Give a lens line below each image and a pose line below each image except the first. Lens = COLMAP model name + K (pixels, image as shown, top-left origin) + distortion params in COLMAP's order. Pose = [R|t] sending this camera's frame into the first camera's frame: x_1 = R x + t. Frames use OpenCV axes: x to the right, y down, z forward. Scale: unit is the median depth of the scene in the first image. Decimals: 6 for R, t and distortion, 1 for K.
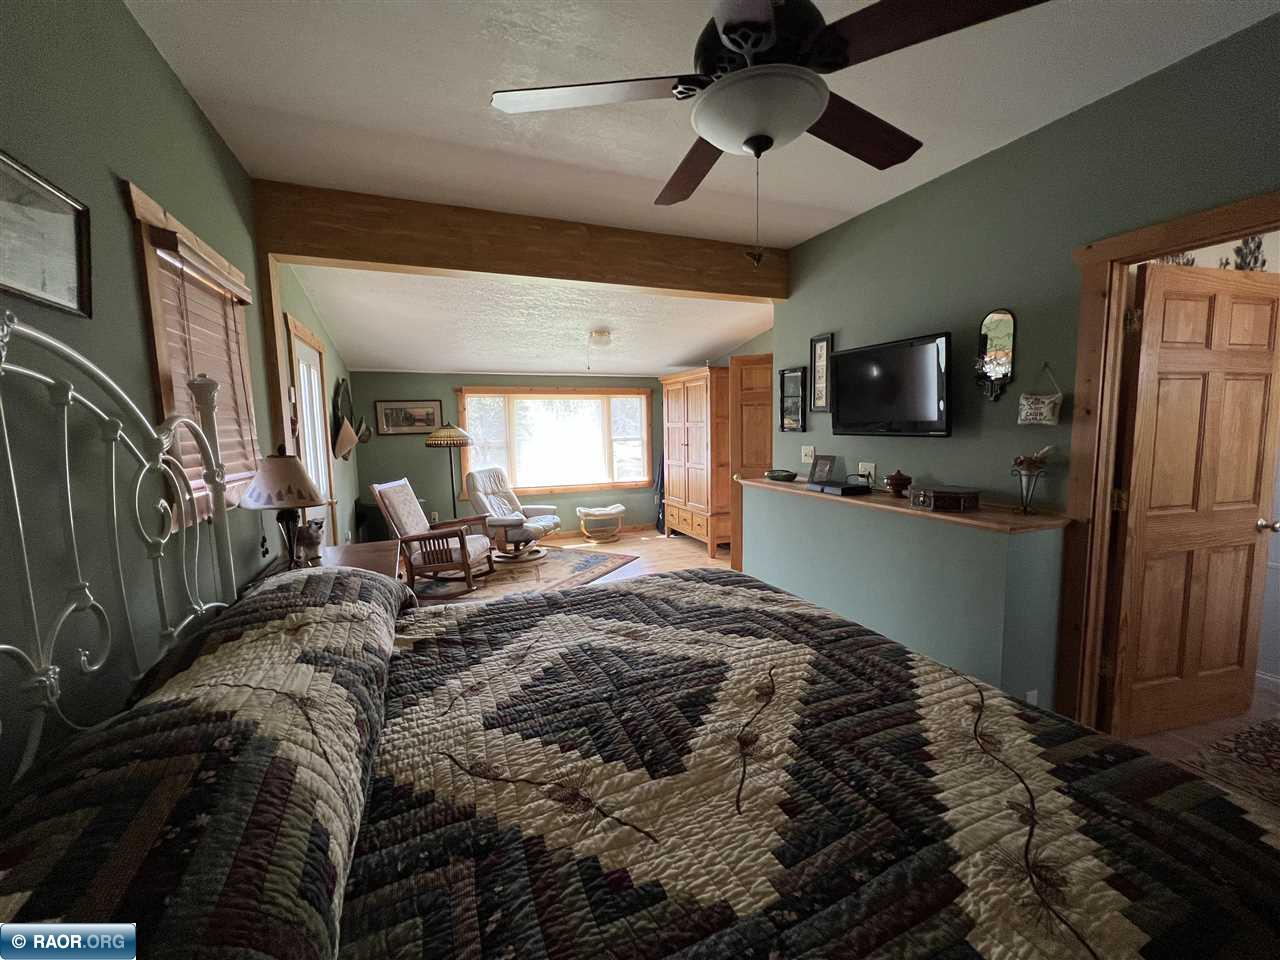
lens RADIAL K [[515.7, 0, 634.0], [0, 515.7, 478.4], [0, 0, 1]] dist [-0.000306, -0.000149]
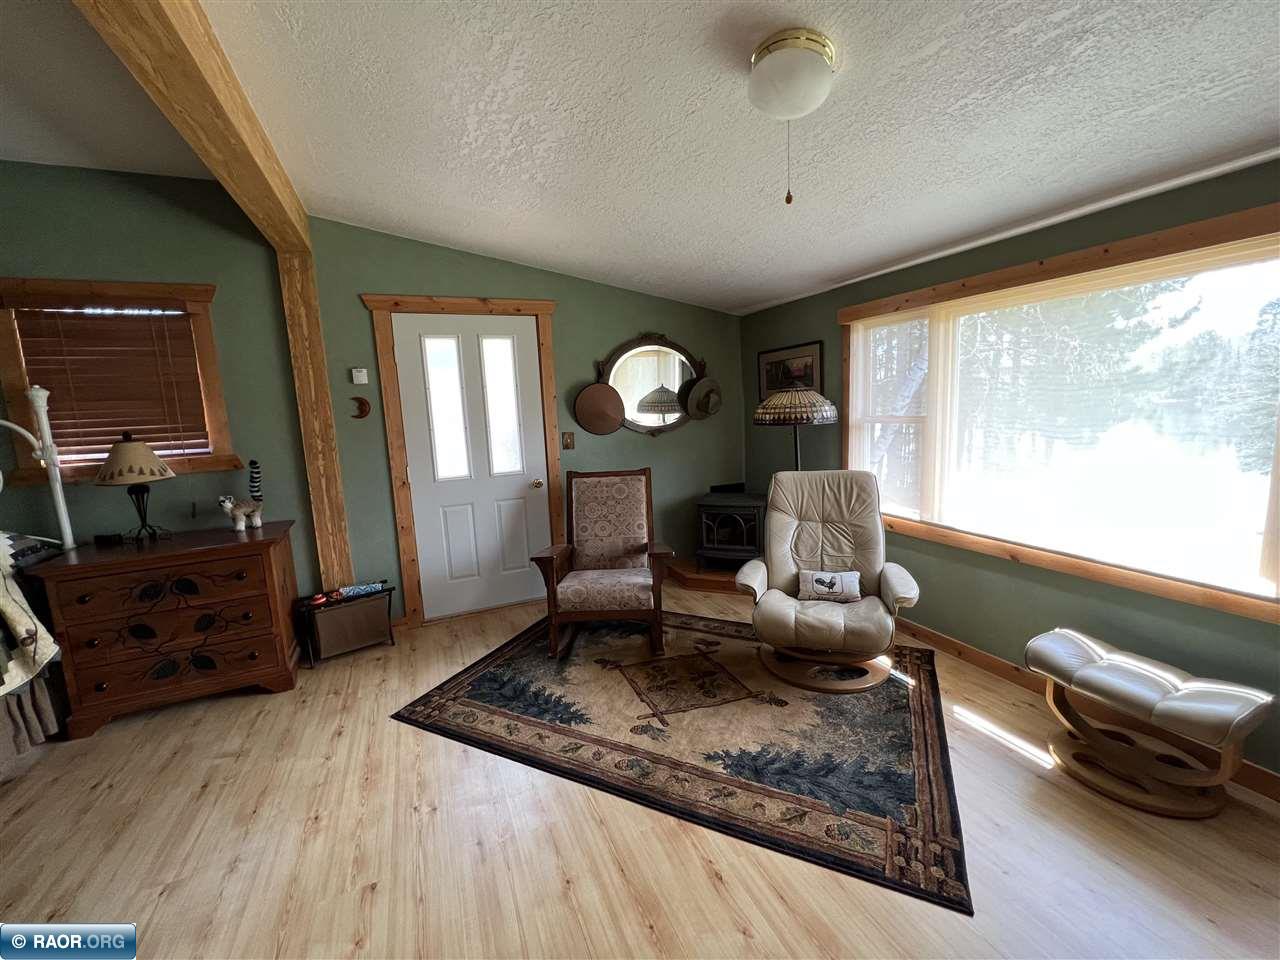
lens RADIAL K [[515.7, 0, 634.0], [0, 515.7, 478.4], [0, 0, 1]] dist [-0.000306, -0.000149]
pose [[0.019376, 0.162423, -0.986531, 0.220082], [-0.059852, 0.985135, 0.161018, -0.085314], [0.998019, 0.055926, 0.028809, 0.827399]]
